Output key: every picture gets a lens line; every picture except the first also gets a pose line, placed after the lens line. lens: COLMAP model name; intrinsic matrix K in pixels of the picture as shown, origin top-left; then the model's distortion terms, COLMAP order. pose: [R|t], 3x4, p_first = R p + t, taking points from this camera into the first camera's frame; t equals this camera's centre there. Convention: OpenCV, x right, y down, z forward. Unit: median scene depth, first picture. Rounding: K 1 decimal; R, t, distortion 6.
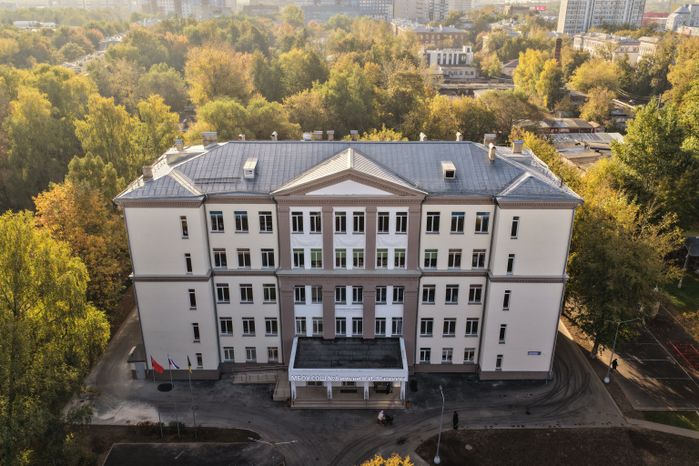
lens RADIAL K [[583.1, 0, 349.5], [0, 583.1, 233.0], [0, 0, 1]] dist [0.000343, 0.004901]
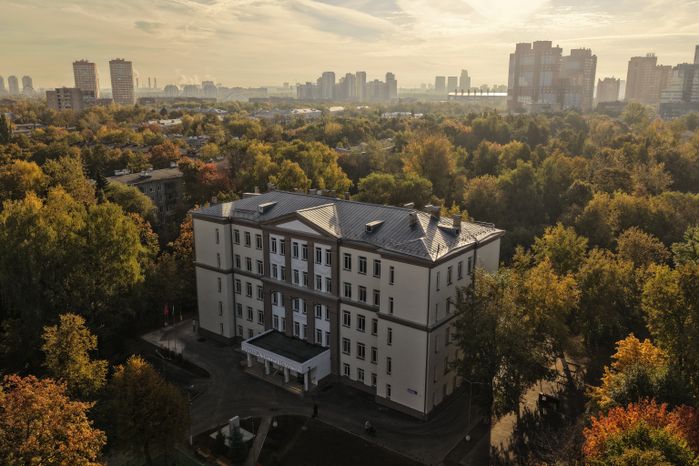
lens RADIAL K [[583.1, 0, 349.5], [0, 583.1, 233.0], [0, 0, 1]] dist [0.000343, 0.004901]
pose [[0.790302, 0.145162, -0.595273, 0.893004], [-0.226124, 0.972048, -0.063167, 0.000739], [0.569465, 0.184527, 0.801037, -0.060791]]
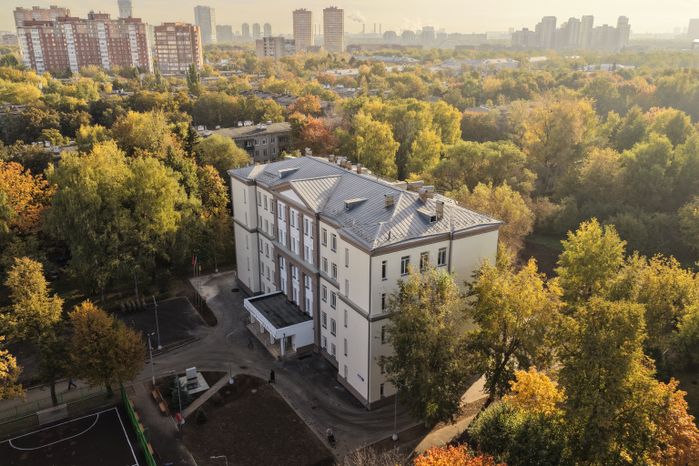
lens RADIAL K [[583.1, 0, 349.5], [0, 583.1, 233.0], [0, 0, 1]] dist [0.000343, 0.004901]
pose [[0.514692, 0.274612, -0.812207, 1.187756], [-0.316343, 0.941303, 0.117794, -0.191334], [0.796881, 0.196309, 0.571353, 0.291714]]
